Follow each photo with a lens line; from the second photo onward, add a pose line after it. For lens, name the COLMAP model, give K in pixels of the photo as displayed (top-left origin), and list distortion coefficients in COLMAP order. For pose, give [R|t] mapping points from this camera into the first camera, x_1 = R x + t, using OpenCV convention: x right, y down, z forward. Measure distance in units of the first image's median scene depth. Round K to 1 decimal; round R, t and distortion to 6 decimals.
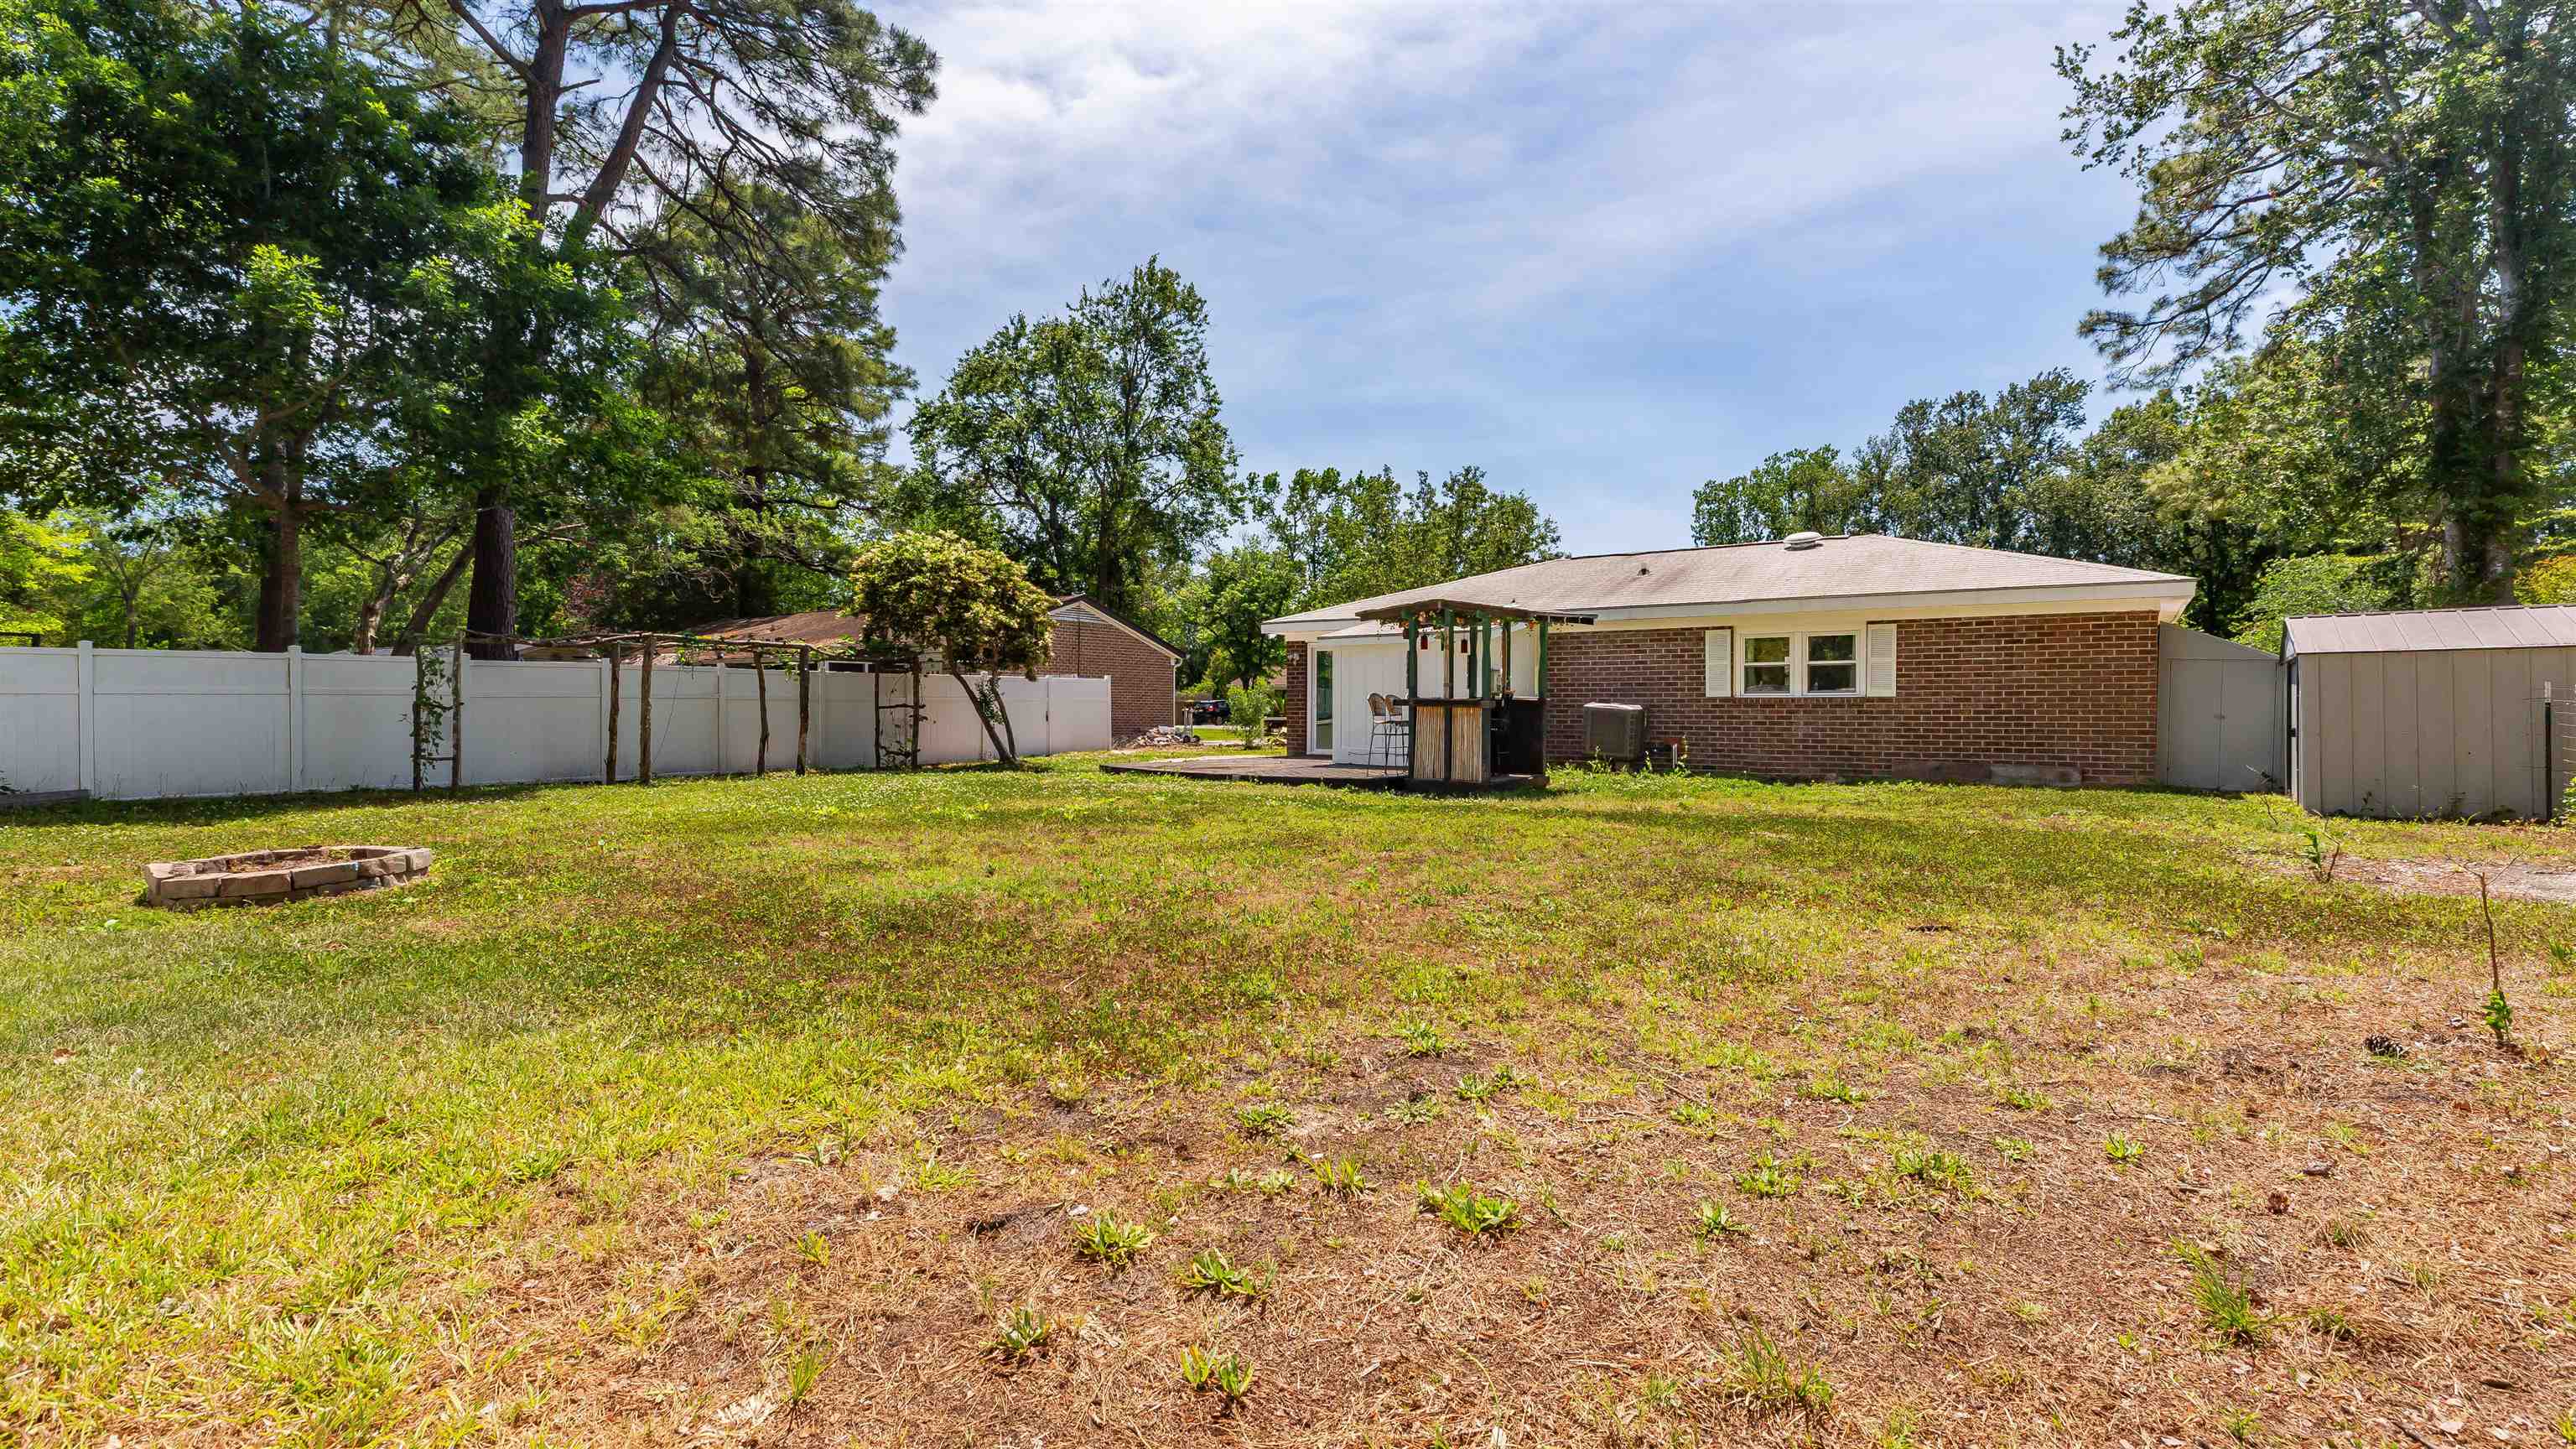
lens RADIAL K [[1172.9, 0, 1302.9], [0, 1172.9, 727.3], [0, 0, 1]] dist [0.002832, -0.000780]
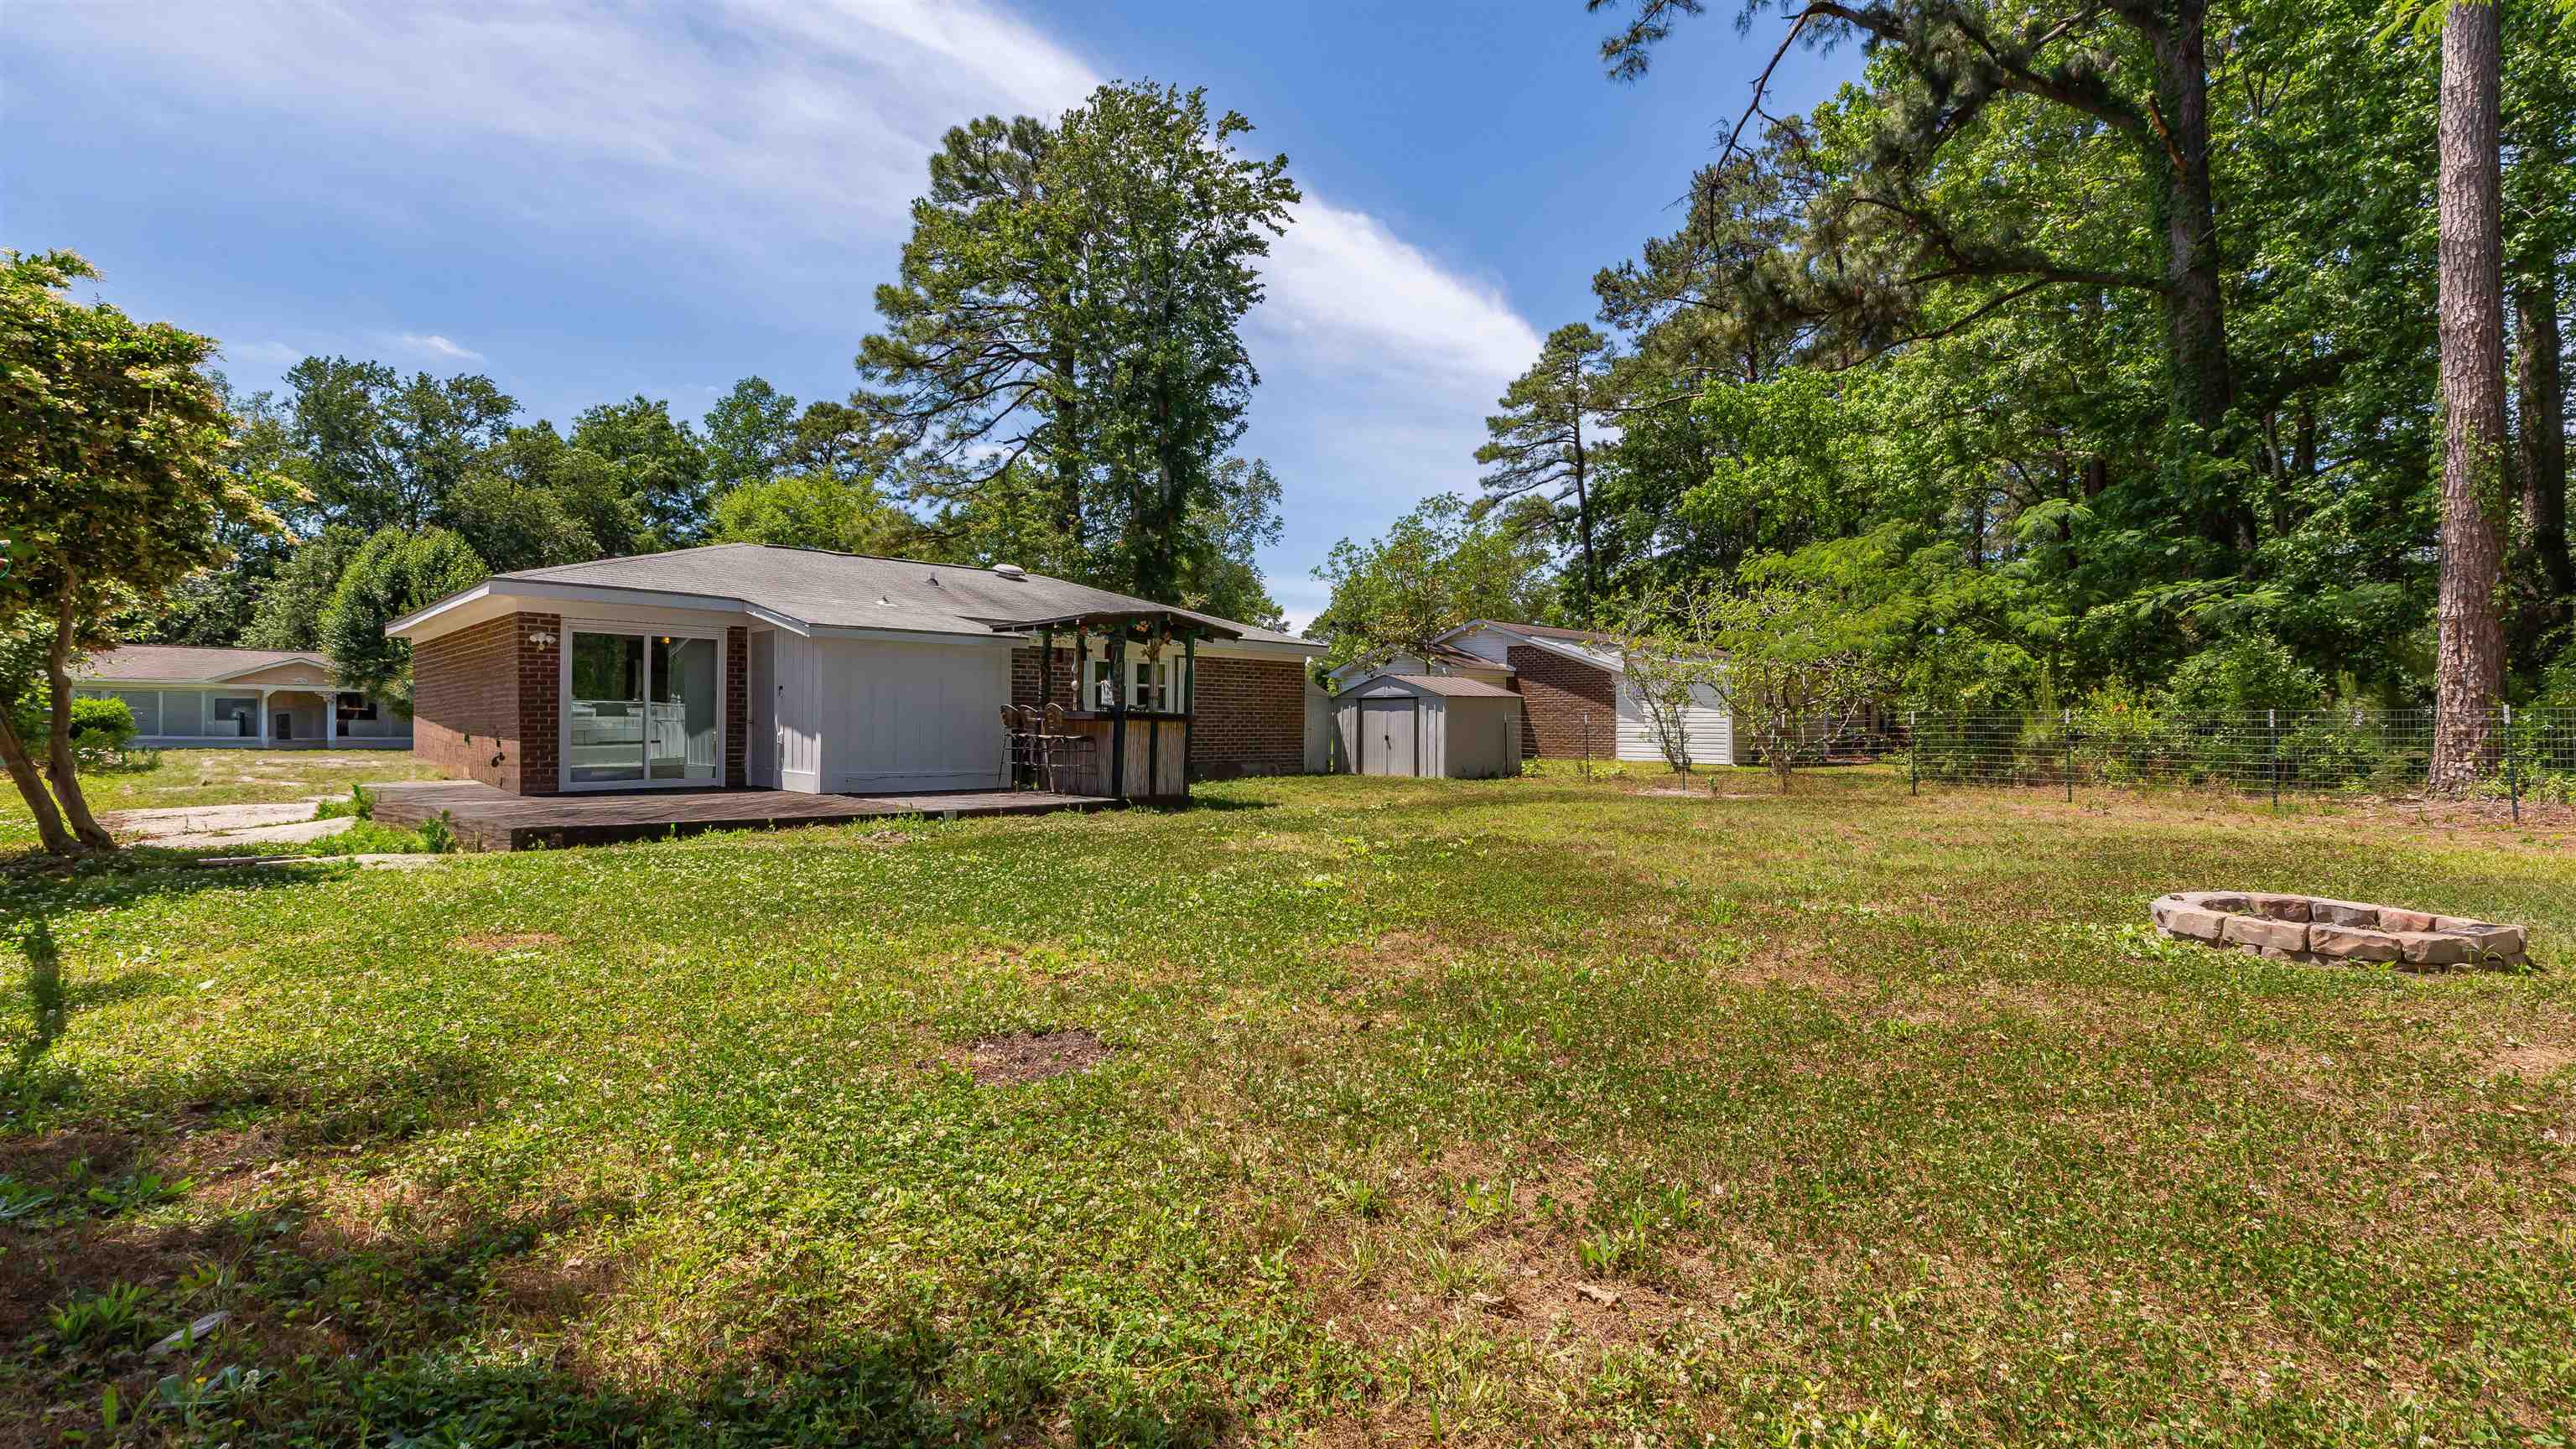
lens RADIAL K [[1151.9, 0, 1288.0], [0, 1151.9, 724.5], [0, 0, 1]] dist [0.001969, 0.000082]
pose [[0.183651, -0.000793, 0.982991, -0.595136], [0.009262, 0.999957, -0.000923, -0.009514], [-0.982948, 0.009275, 0.183650, 0.525252]]
